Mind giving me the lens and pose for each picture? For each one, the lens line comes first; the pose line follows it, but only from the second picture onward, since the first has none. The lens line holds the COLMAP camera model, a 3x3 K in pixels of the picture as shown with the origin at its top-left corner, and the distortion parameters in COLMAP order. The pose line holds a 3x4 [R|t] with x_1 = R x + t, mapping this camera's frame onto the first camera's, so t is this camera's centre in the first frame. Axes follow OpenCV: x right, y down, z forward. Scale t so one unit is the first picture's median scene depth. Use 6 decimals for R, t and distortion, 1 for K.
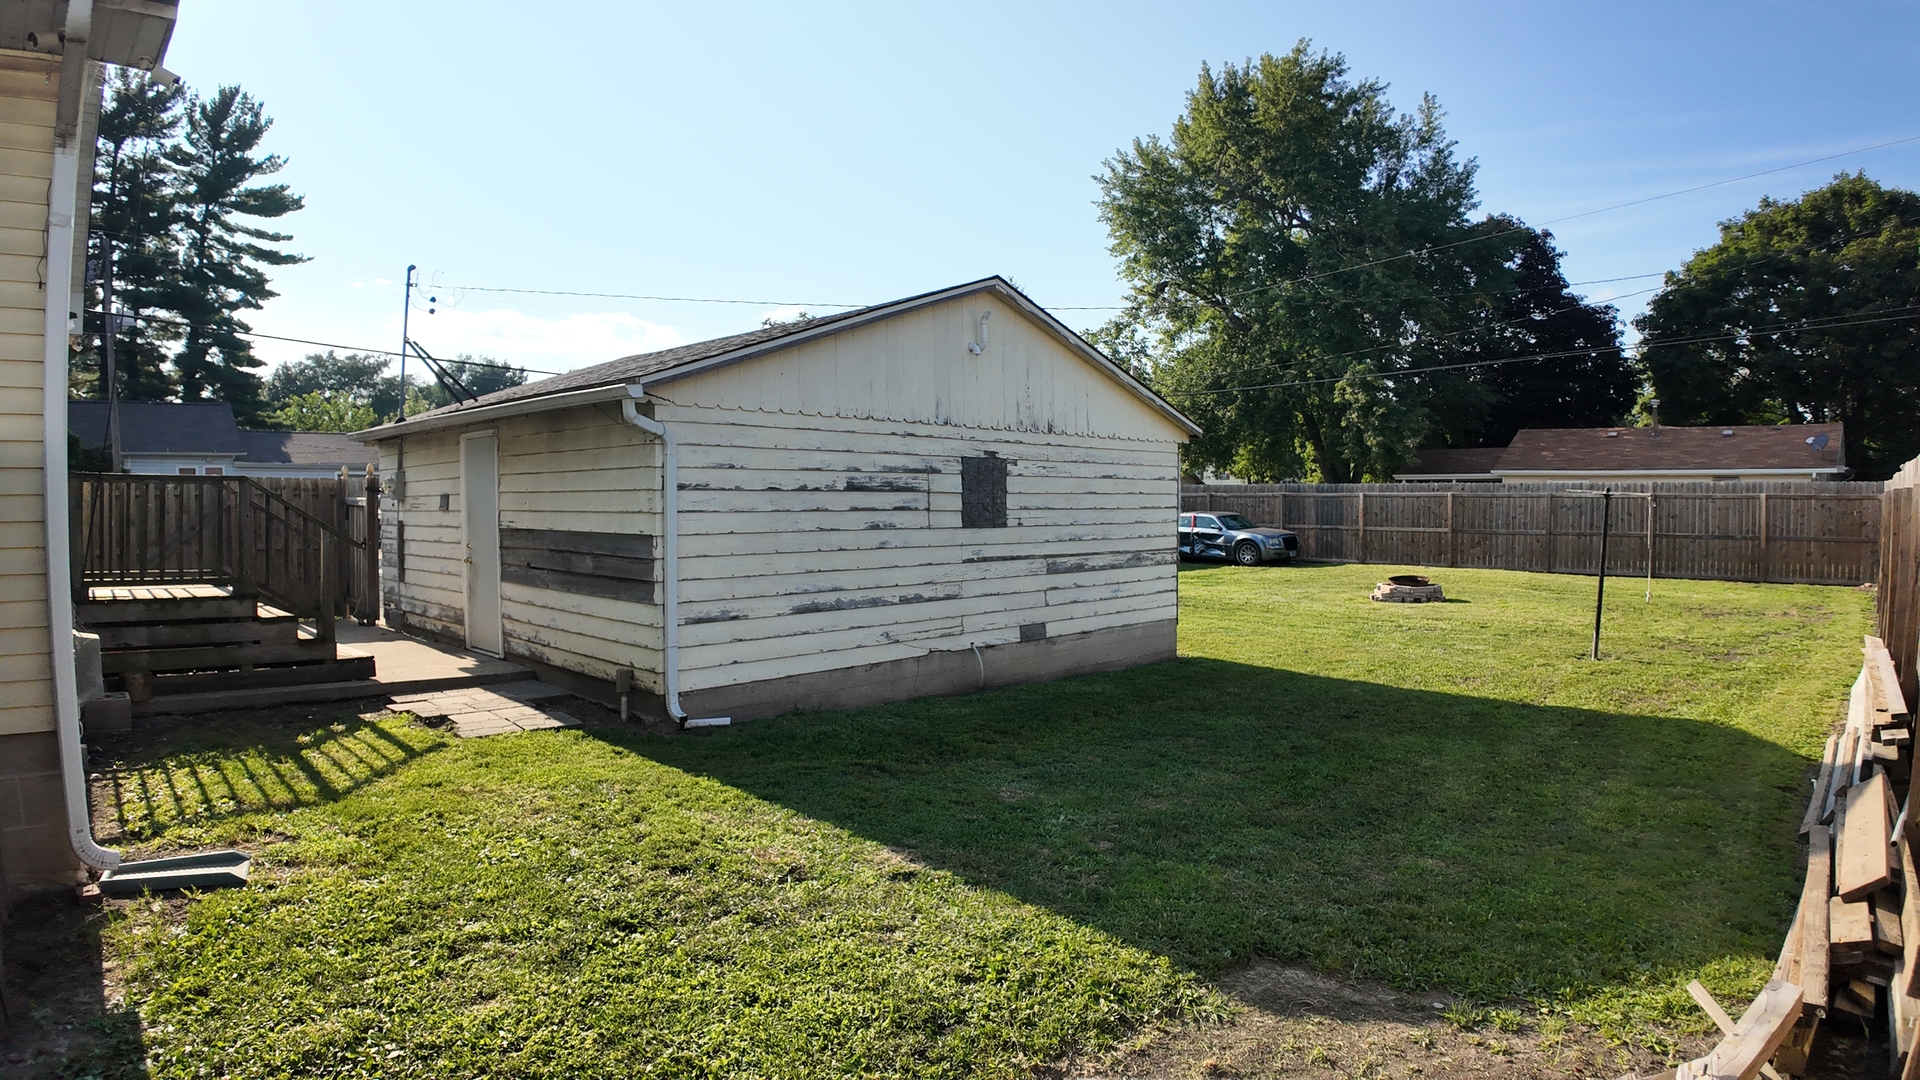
lens RADIAL K [[1039.9, 0, 960.0], [0, 1039.9, 540.0], [0, 0, 1]] dist [-0.122599, 0.001239]
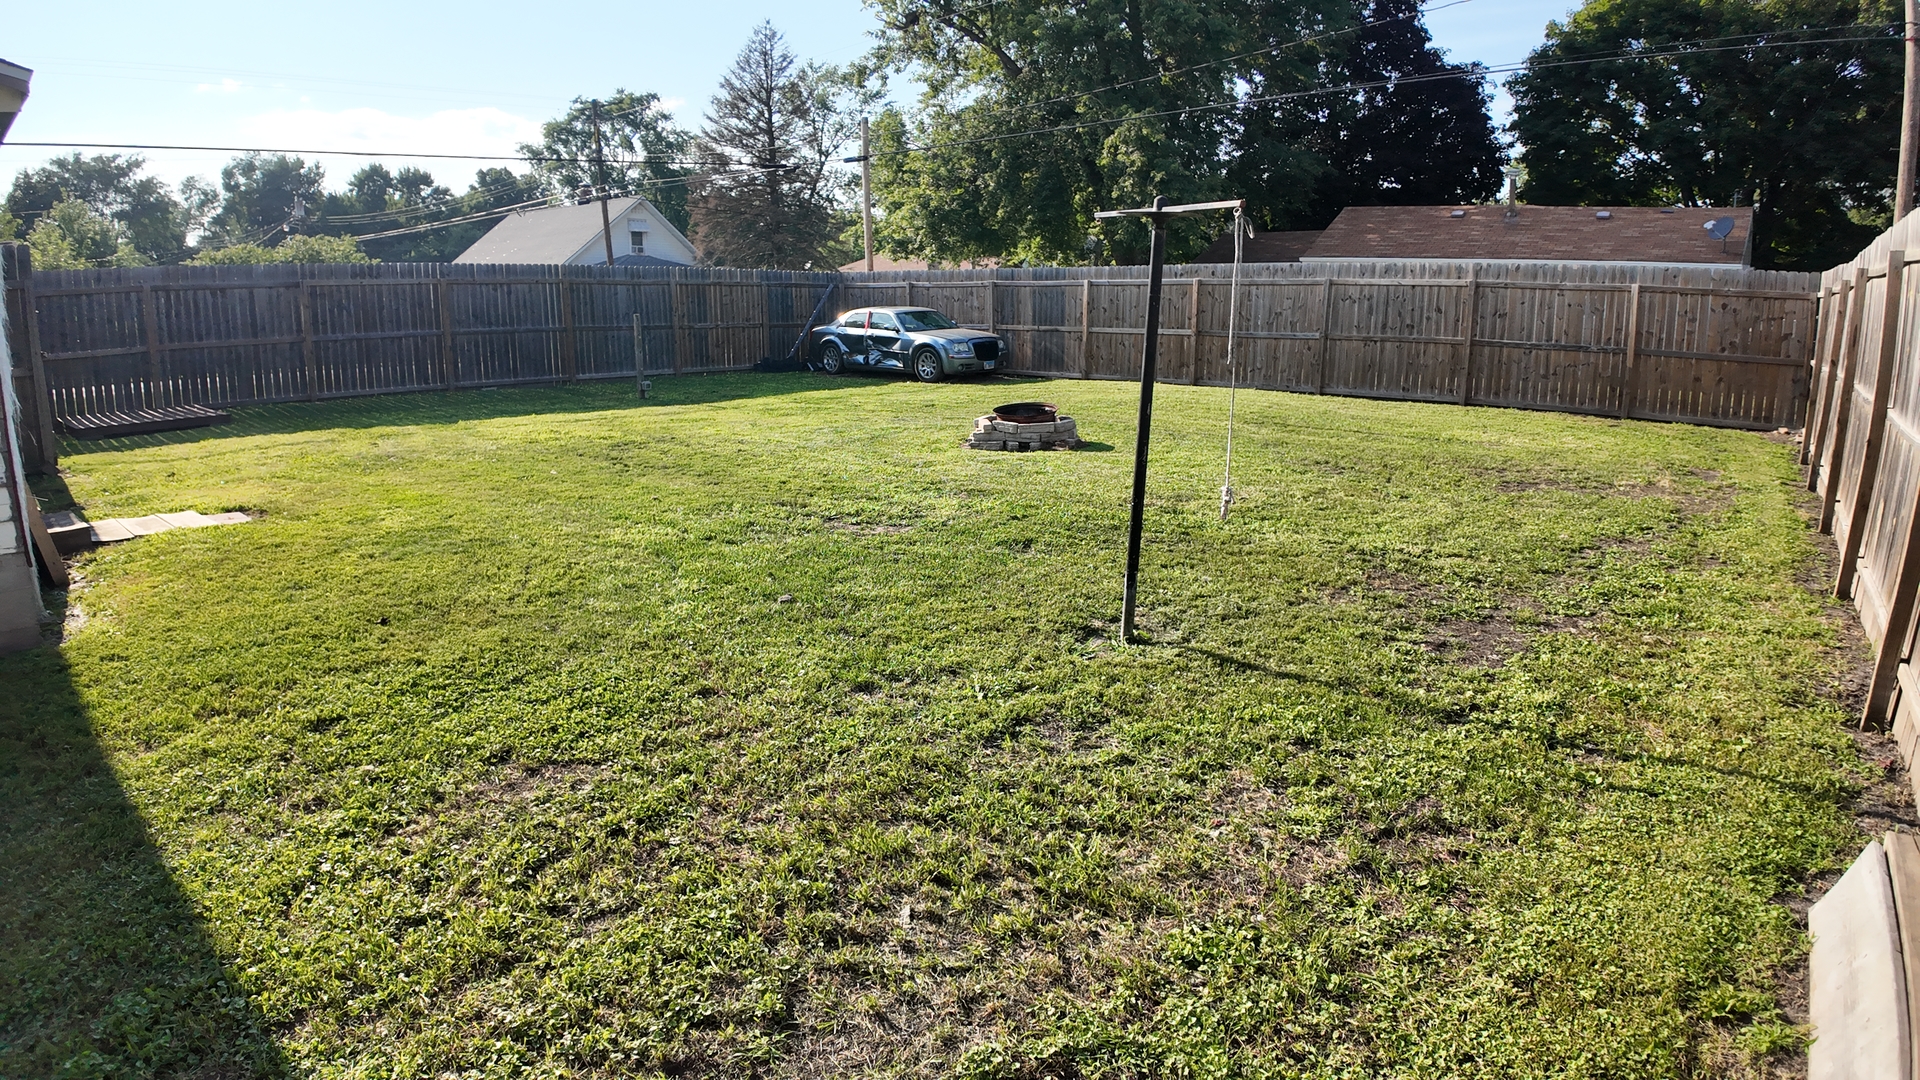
lens RADIAL K [[1096.1, 0, 960.0], [0, 1096.1, 540.0], [0, 0, 1]] dist [-0.109140, -0.022126]
pose [[0.992886, -0.019846, 0.117401, 0.209260], [-0.000730, 0.984978, 0.172678, 0.002062], [-0.119065, -0.171535, 0.977957, 0.231830]]
